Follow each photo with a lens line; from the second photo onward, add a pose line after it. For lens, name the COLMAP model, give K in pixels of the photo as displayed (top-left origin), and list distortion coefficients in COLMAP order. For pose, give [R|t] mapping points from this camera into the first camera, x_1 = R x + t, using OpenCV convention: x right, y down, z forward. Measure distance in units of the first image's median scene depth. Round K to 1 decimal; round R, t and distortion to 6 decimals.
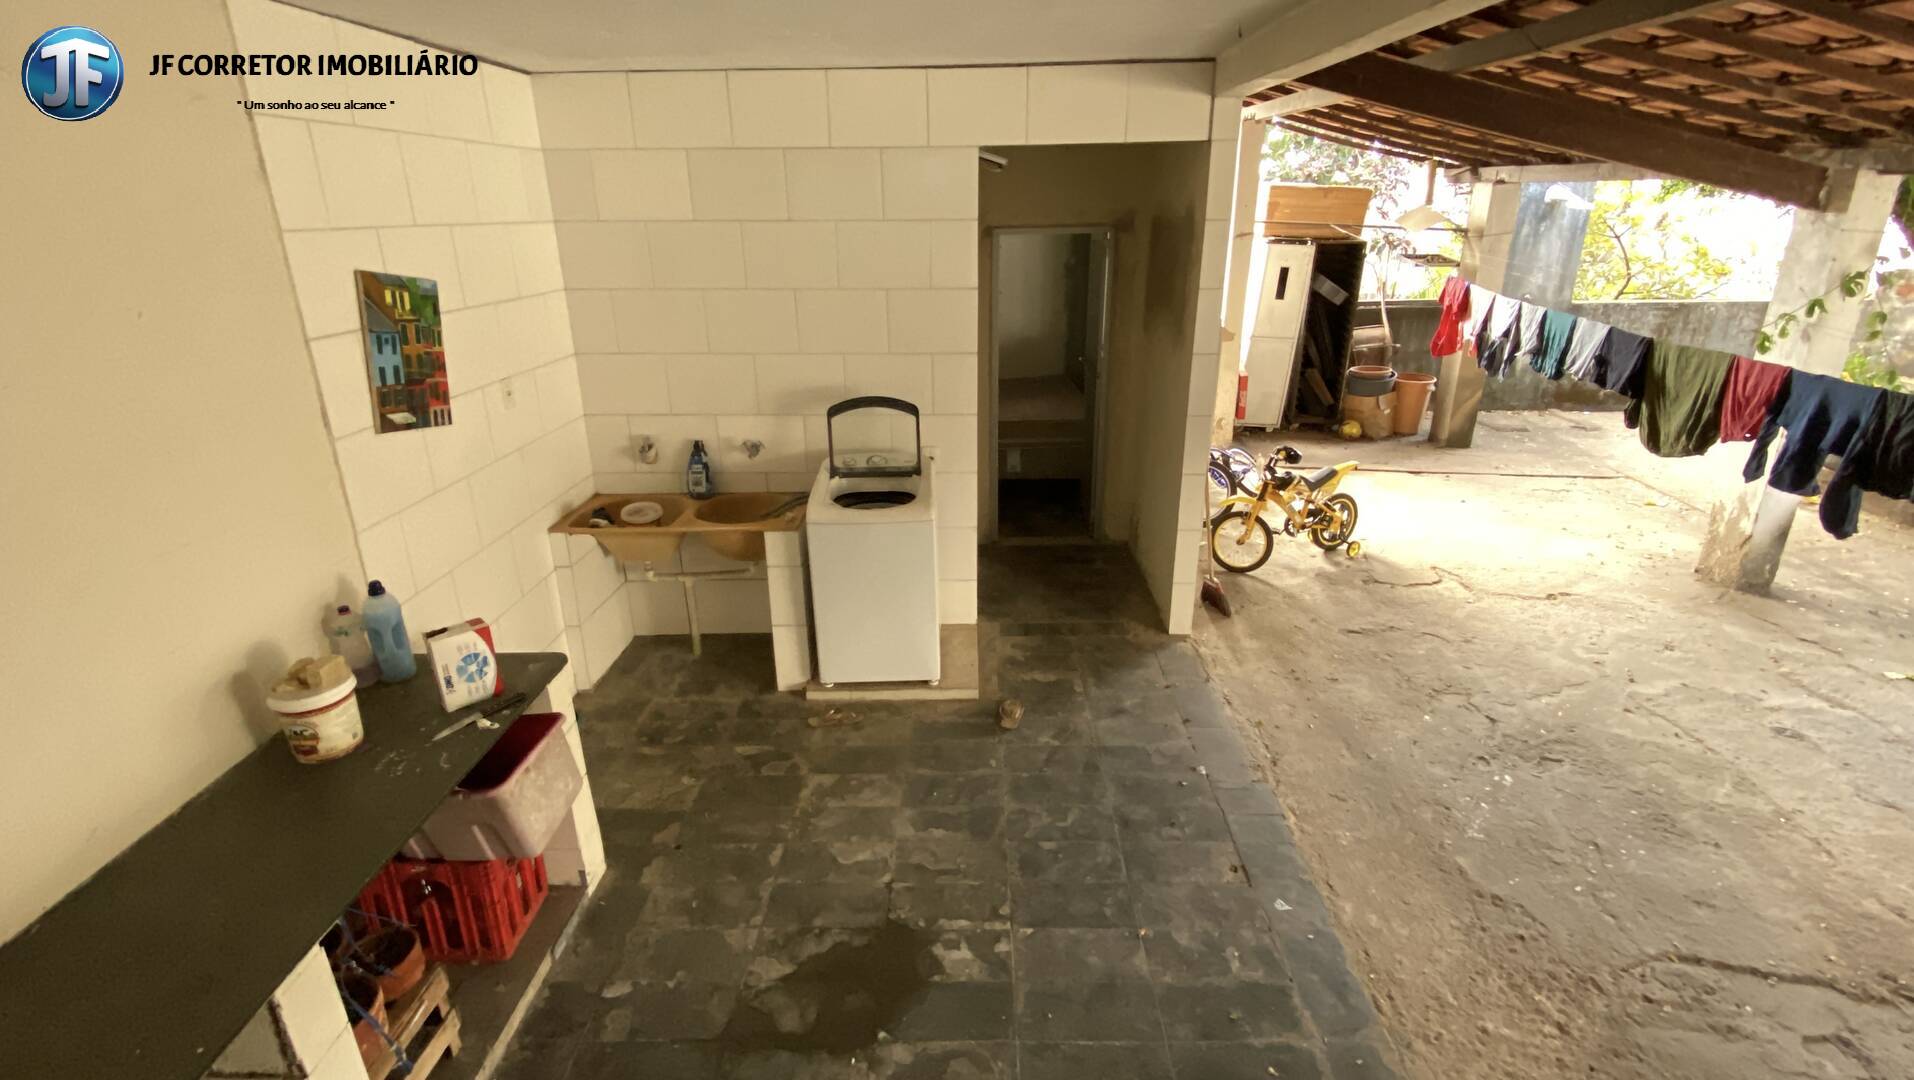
lens RADIAL K [[900.6, 0, 950.1], [0, 900.6, 542.1], [0, 0, 1]] dist [0.027243, -0.028935]
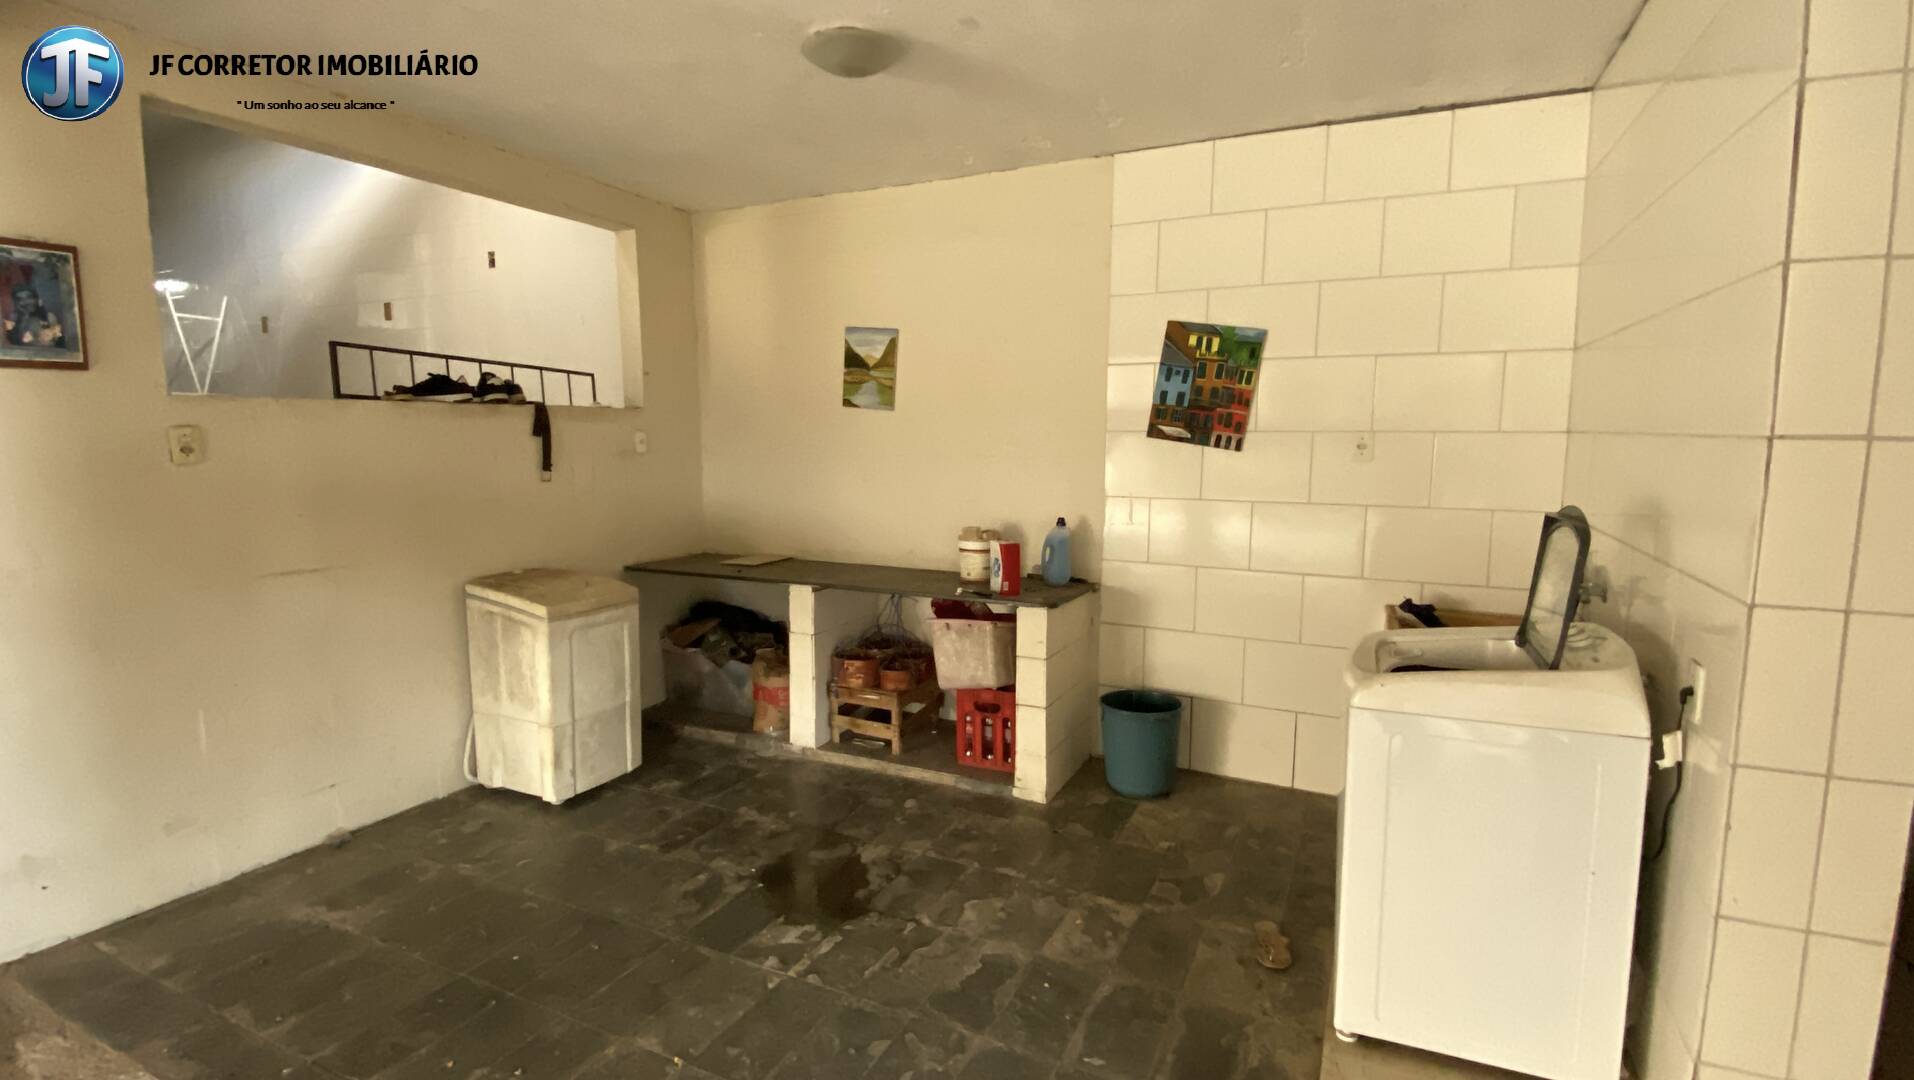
lens RADIAL K [[900.6, 0, 950.1], [0, 900.6, 542.1], [0, 0, 1]] dist [0.027243, -0.028935]
pose [[-0.439969, 0.115977, -0.890492, 0.428718], [-0.307736, 0.912110, 0.270837, -0.144856], [0.843638, 0.393197, -0.365610, 0.750683]]
